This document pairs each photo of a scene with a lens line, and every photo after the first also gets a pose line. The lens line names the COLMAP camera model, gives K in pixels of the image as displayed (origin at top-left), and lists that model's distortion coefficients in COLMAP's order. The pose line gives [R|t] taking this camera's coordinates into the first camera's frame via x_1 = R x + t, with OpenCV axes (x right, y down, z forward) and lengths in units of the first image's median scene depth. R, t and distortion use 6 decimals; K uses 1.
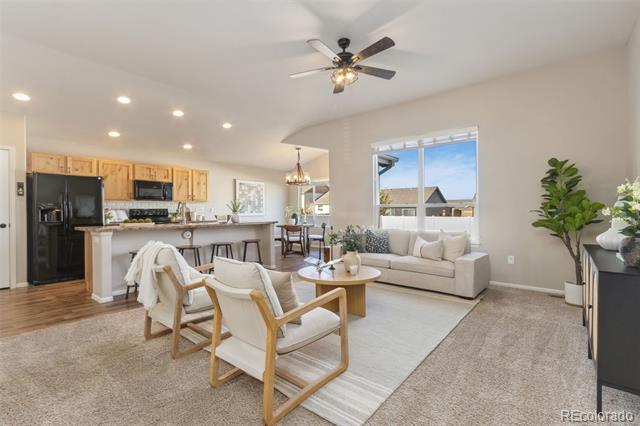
lens RADIAL K [[292.8, 0, 318.4], [0, 292.8, 211.6], [0, 0, 1]] dist [-0.001520, -0.000460]
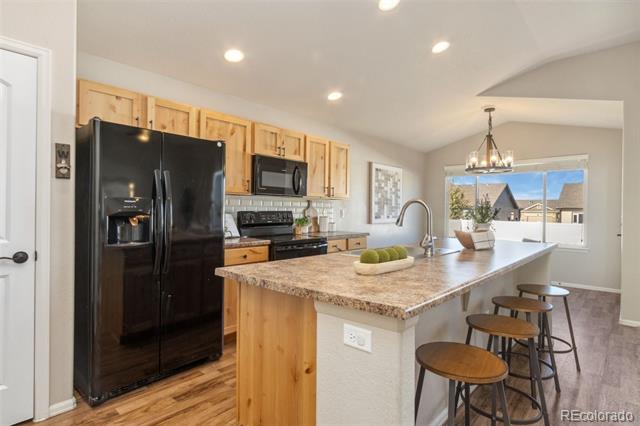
lens RADIAL K [[335.9, 0, 318.9], [0, 335.9, 210.2], [0, 0, 1]] dist [-0.000885, 0.000156]
pose [[0.998722, 0.017604, -0.047373, -0.475328], [-0.017666, 0.999844, -0.000896, -0.012659], [0.047350, 0.001731, 0.998877, 0.412330]]
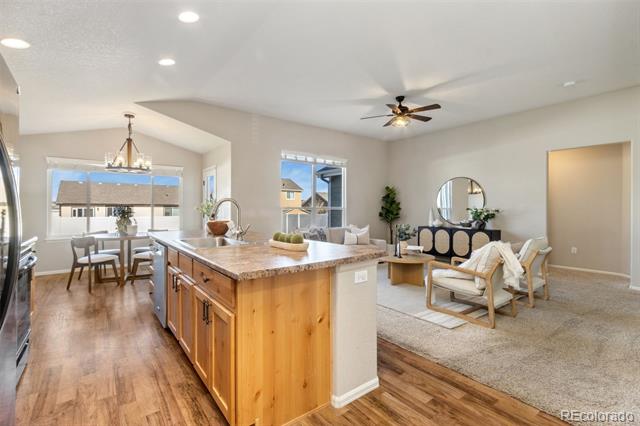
lens RADIAL K [[294.8, 0, 316.8], [0, 294.8, 208.1], [0, 0, 1]] dist [-0.000662, -0.000470]
pose [[0.226578, 0.006643, 0.973970, -0.775217], [-0.000574, 0.999977, -0.006686, -0.010860], [-0.973993, 0.000956, 0.226576, 0.579902]]
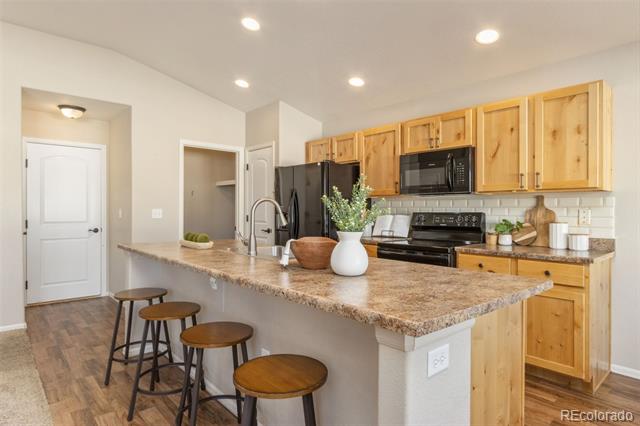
lens RADIAL K [[364.9, 0, 330.9], [0, 364.9, 210.2], [0, 0, 1]] dist [0.001505, 0.000590]
pose [[-0.125125, 0.006024, -0.992123, 0.012633], [-0.004559, 0.999968, 0.006647, -0.016895], [0.992131, 0.005355, -0.125093, 0.934496]]
